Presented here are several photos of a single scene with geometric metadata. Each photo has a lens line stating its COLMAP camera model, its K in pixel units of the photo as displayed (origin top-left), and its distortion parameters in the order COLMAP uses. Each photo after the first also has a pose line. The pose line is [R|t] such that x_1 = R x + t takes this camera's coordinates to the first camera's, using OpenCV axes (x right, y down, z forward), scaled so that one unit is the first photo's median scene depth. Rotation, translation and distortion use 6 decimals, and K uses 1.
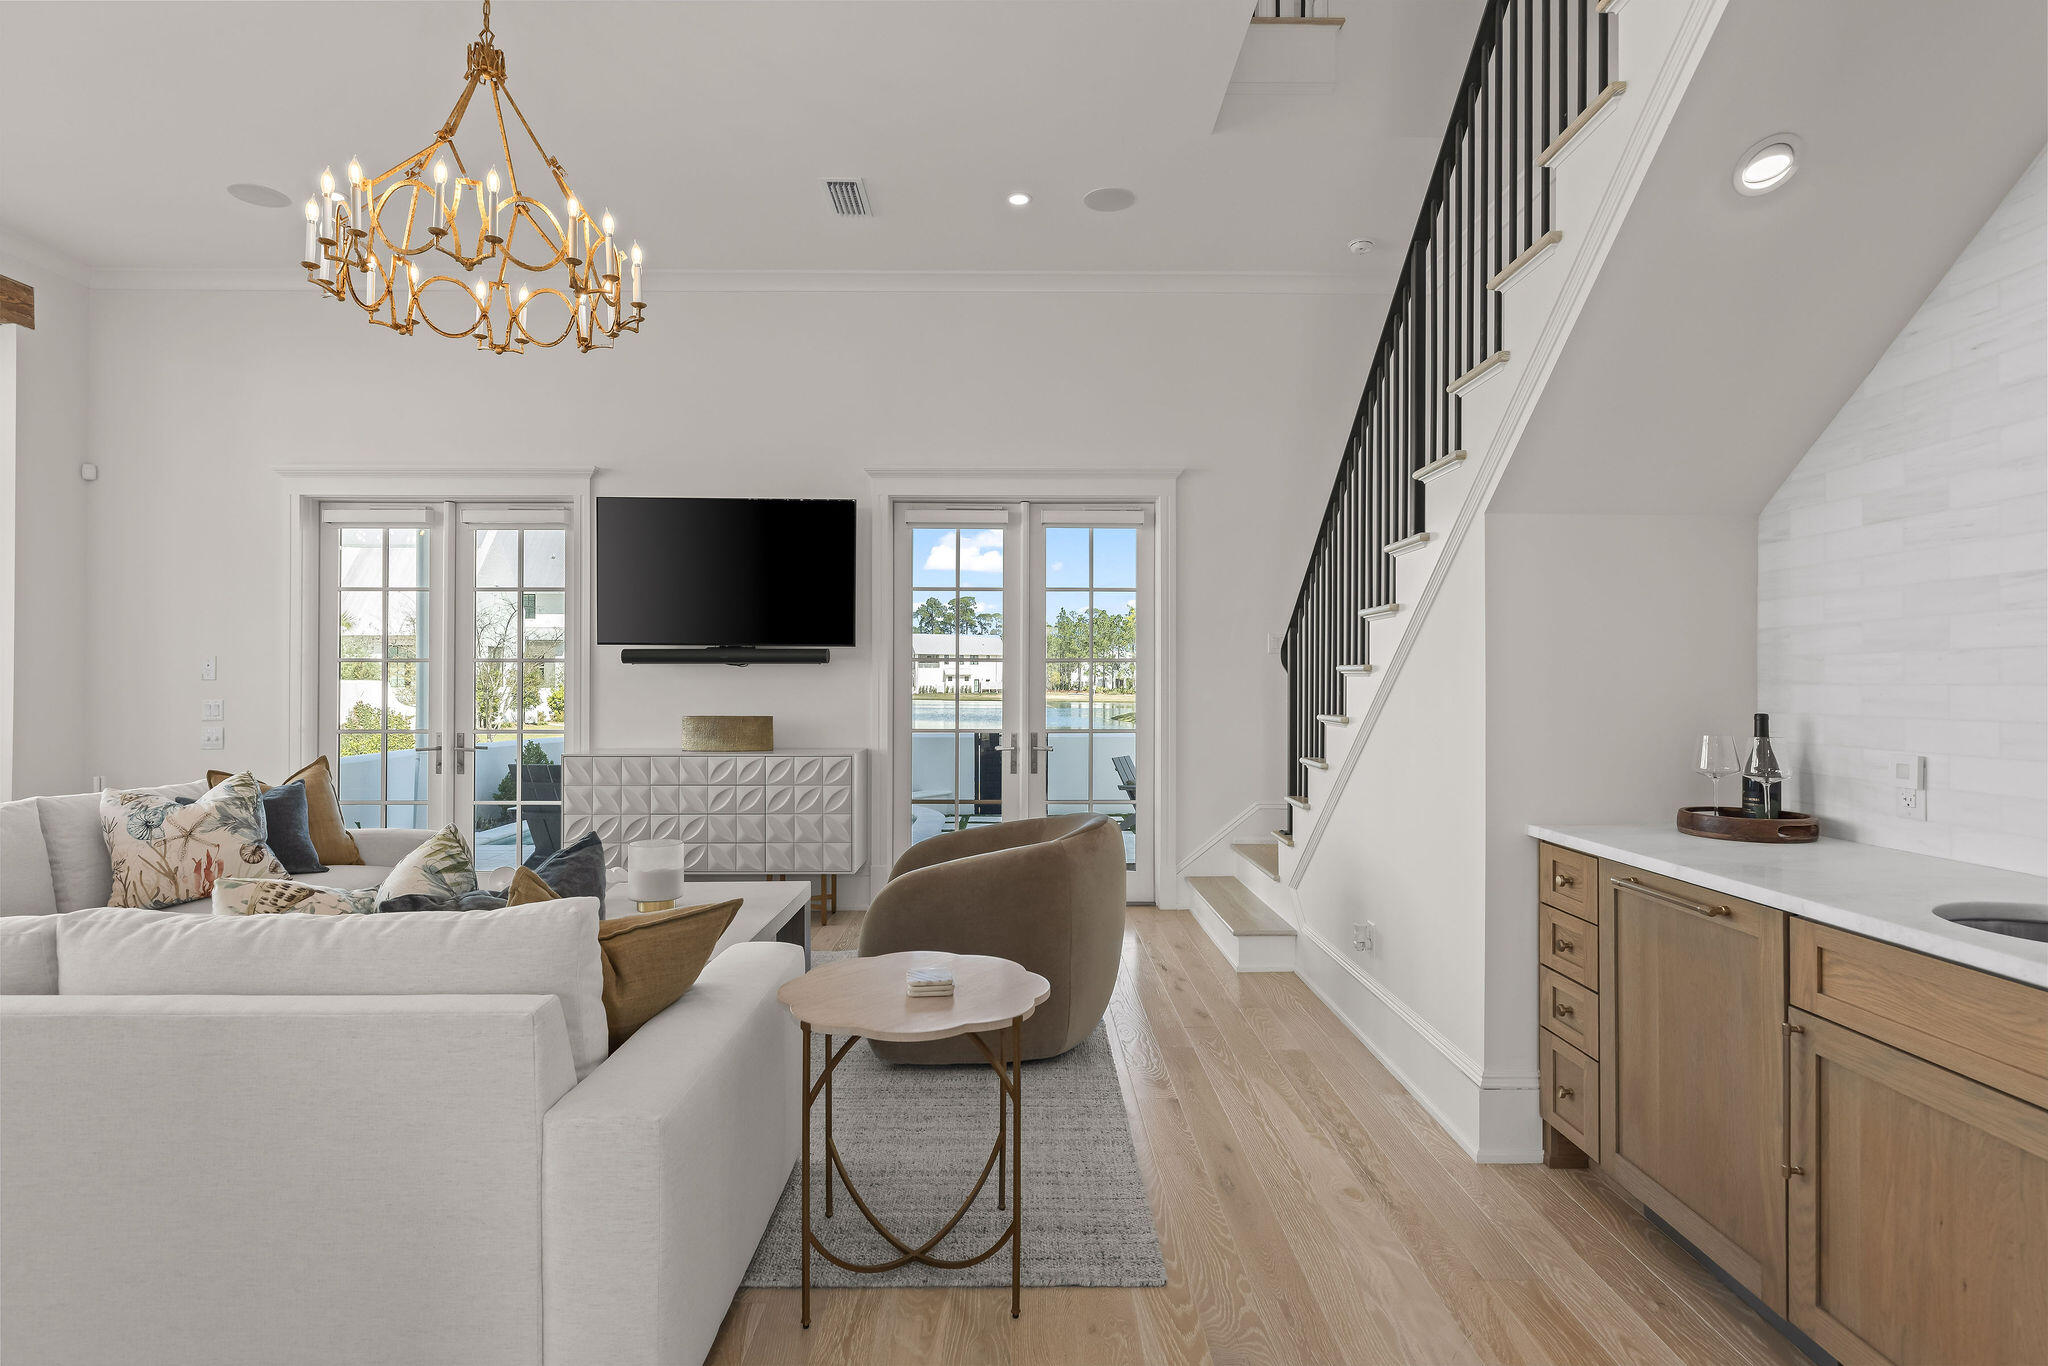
lens RADIAL K [[1036.6, 0, 1024.0], [0, 1036.6, 683.0], [0, 0, 1]] dist [0.002743, -0.000239]
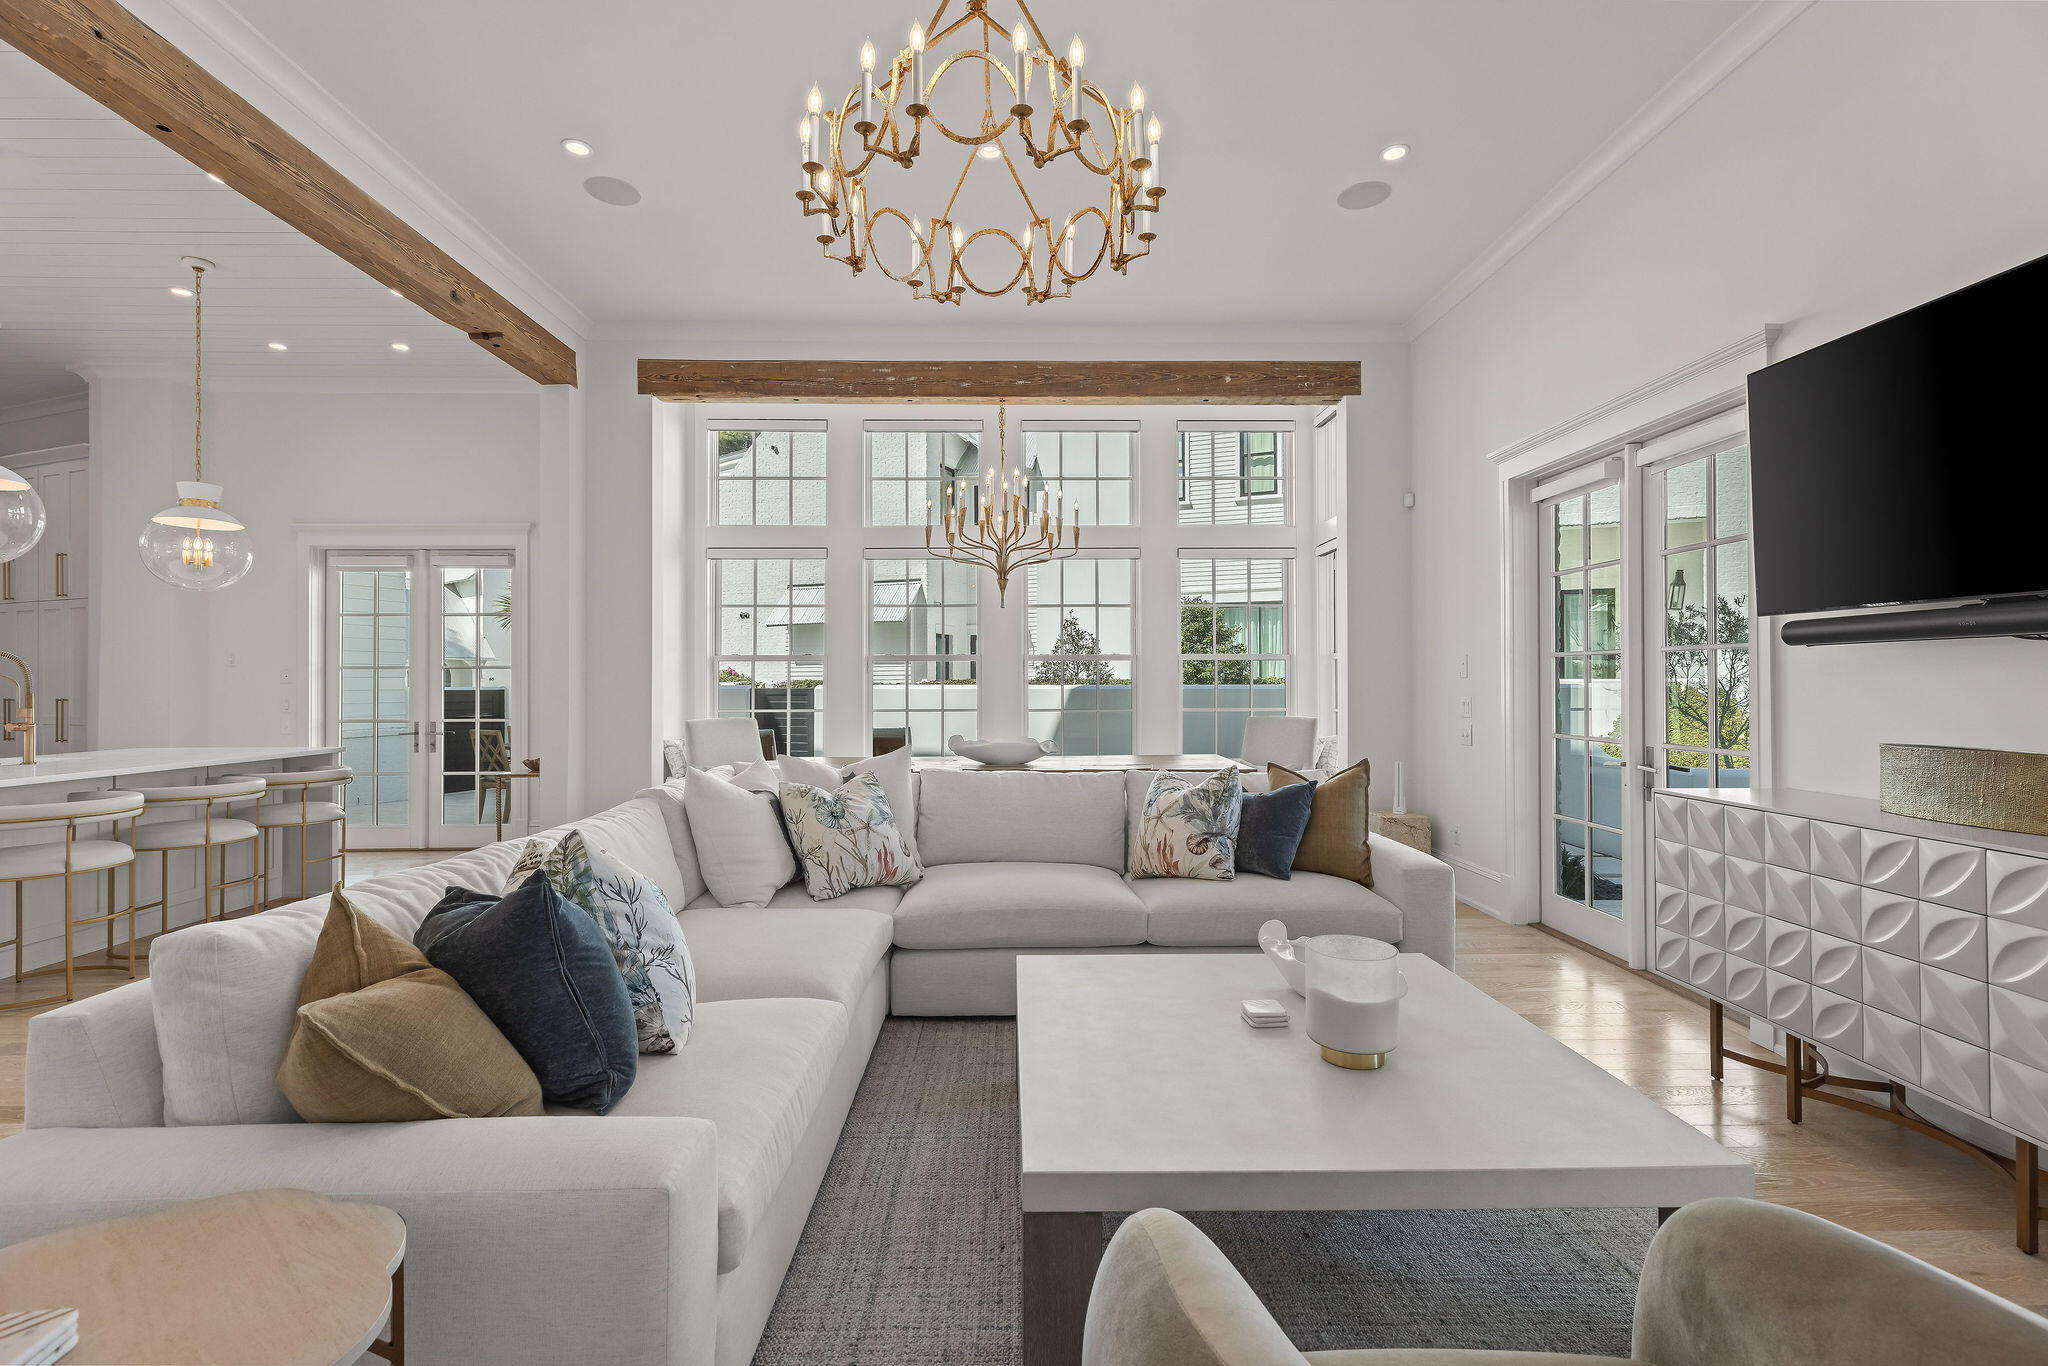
lens RADIAL K [[911.5, 0, 1024.6], [0, 911.5, 675.6], [0, 0, 1]] dist [0.004617, 0.000190]
pose [[0.012225, -0.008066, -0.999893, 0.127117], [0.004432, 0.999958, -0.008013, 0.000569], [0.999915, -0.004334, 0.012260, 0.596506]]
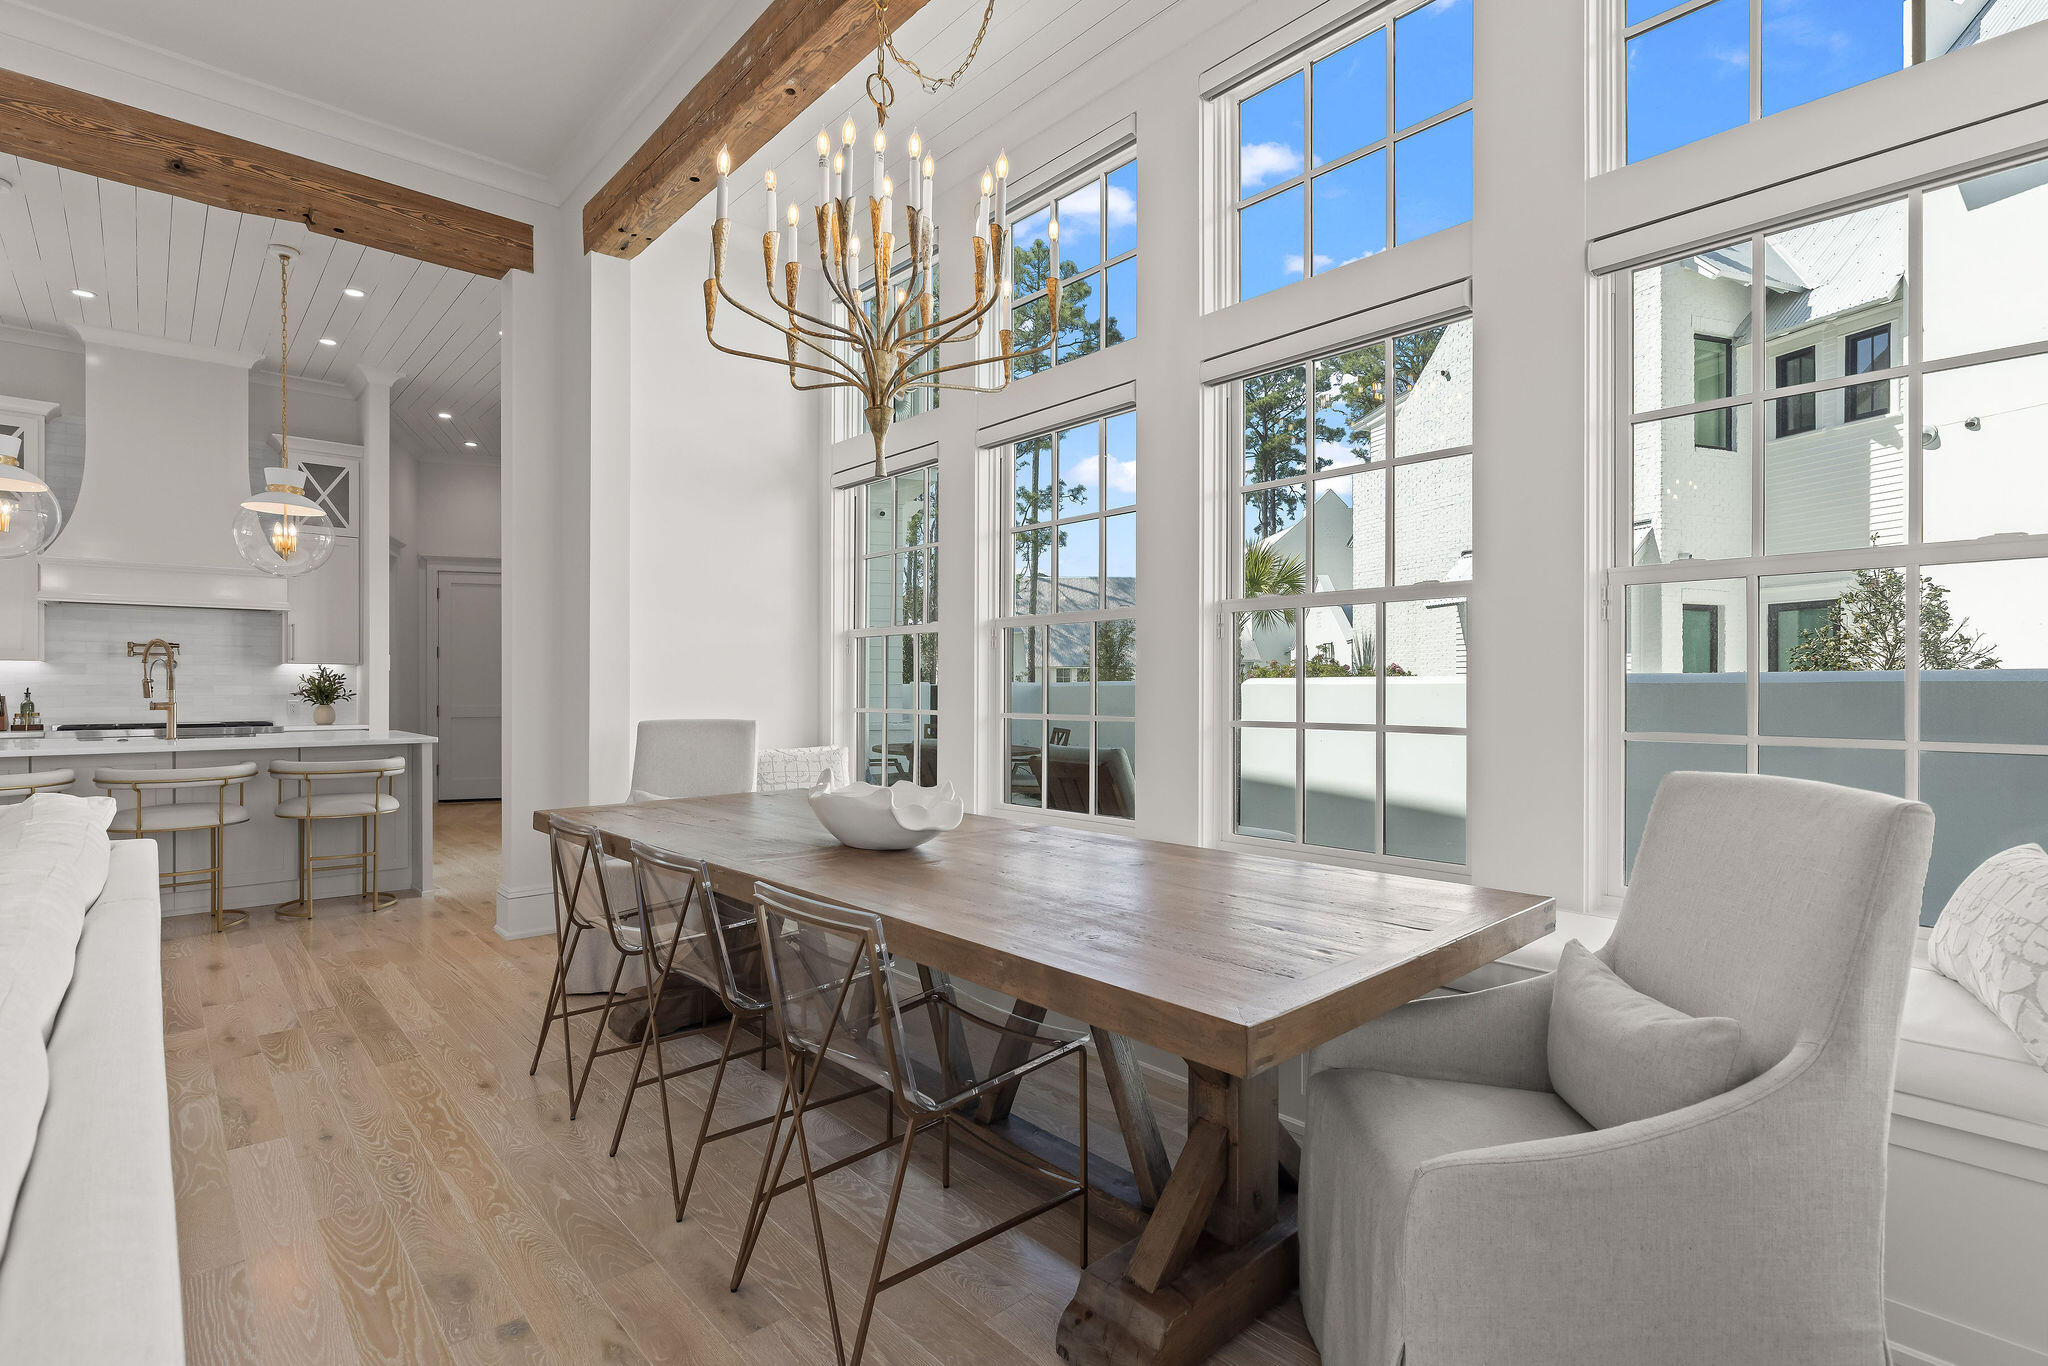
lens RADIAL K [[959.7, 0, 1024.0], [0, 959.7, 683.0], [0, 0, 1]] dist [-0.001207, -0.000724]
pose [[-0.742939, -0.004578, -0.669343, -0.706528], [-0.000571, 0.999981, -0.006206, 0.019062], [0.669359, -0.004228, -0.742927, 1.001311]]
